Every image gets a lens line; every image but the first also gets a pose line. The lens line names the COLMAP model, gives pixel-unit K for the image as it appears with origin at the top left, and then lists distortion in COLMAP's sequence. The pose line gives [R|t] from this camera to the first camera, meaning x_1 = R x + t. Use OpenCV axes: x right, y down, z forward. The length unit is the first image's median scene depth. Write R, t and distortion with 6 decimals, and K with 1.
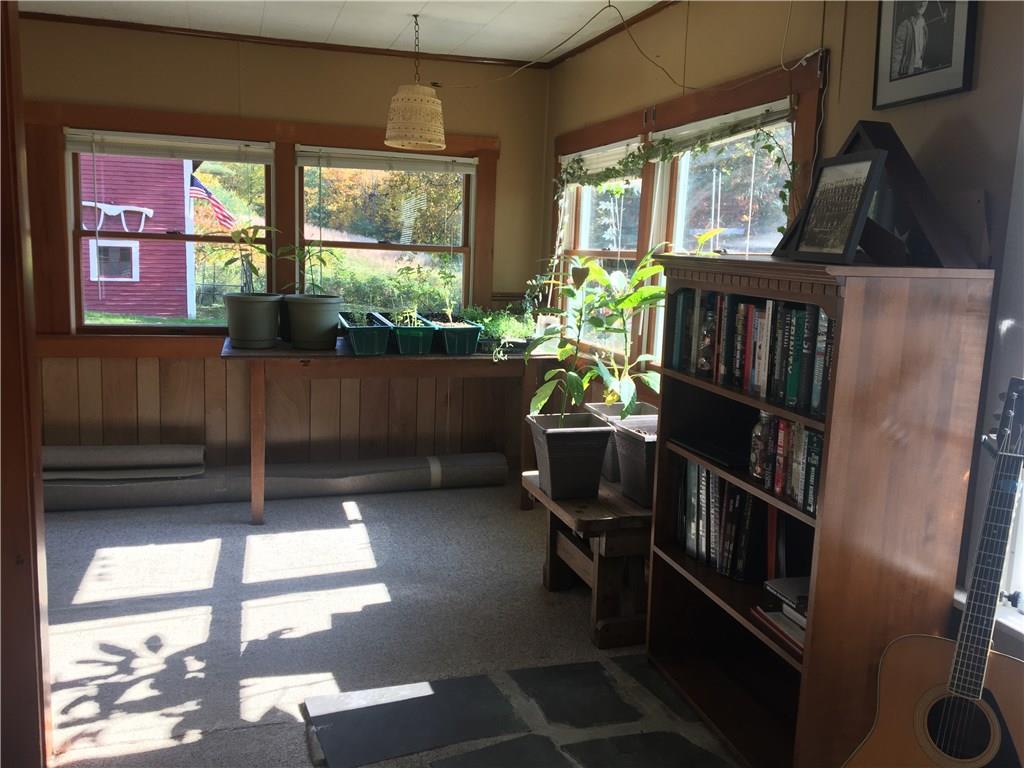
lens RADIAL K [[860.9, 0, 509.6], [0, 860.9, 378.8], [0, 0, 1]] dist [0.058932, -0.069168]
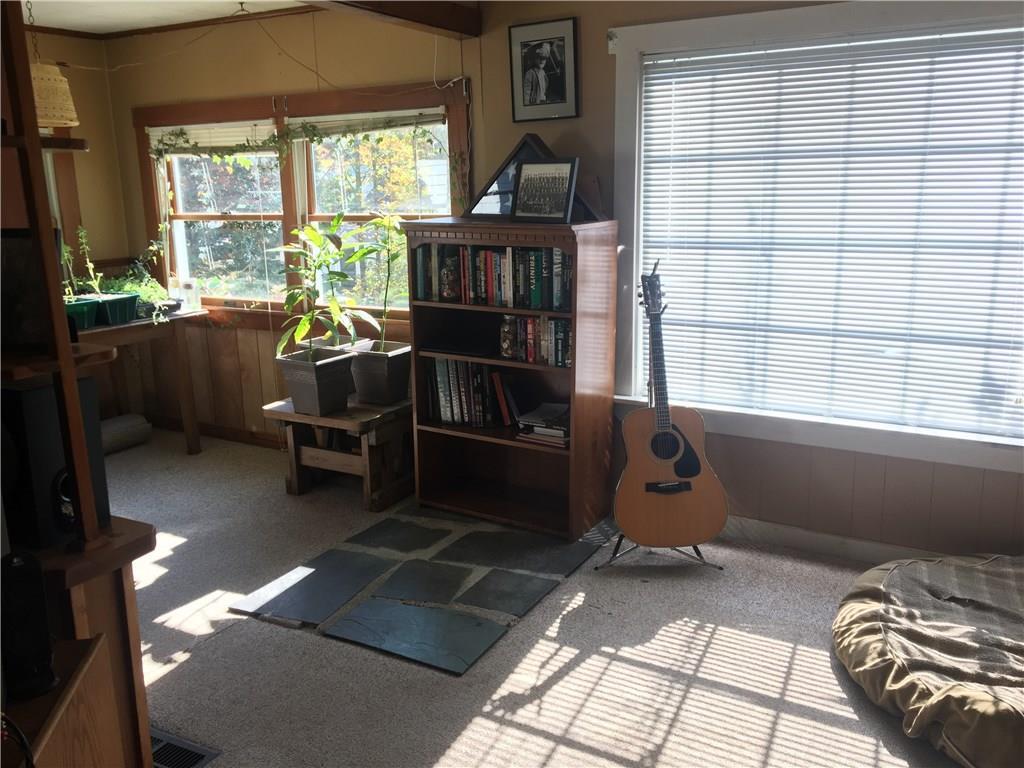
lens RADIAL K [[860.9, 0, 512.4], [0, 860.9, 384.3], [0, 0, 1]] dist [0.058932, -0.069168]
pose [[0.728804, -0.201773, 0.654319, -0.702632], [0.147786, 0.979426, 0.137417, -0.051508], [-0.668584, -0.003451, 0.743628, -0.186928]]
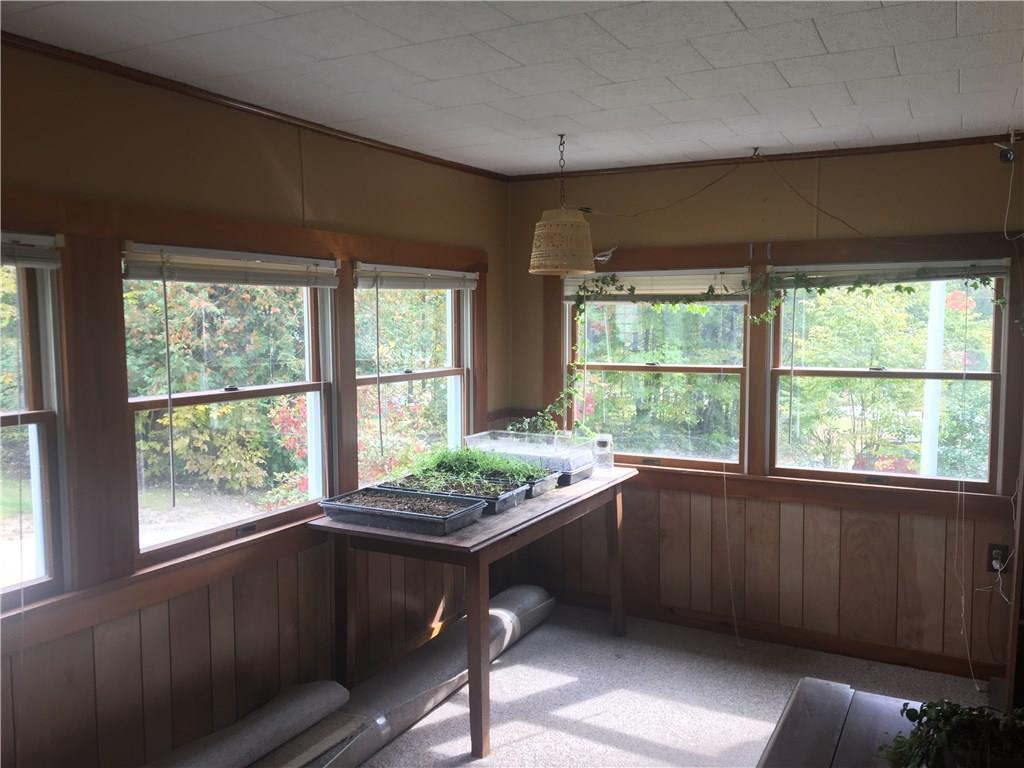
lens RADIAL K [[860.9, 0, 507.5], [0, 860.9, 383.8], [0, 0, 1]] dist [0.058932, -0.069168]
pose [[0.716340, -0.094262, 0.691355, -1.274431], [0.134469, 0.990909, -0.004225, -0.250907], [-0.684672, 0.095992, 0.722503, 0.628825]]
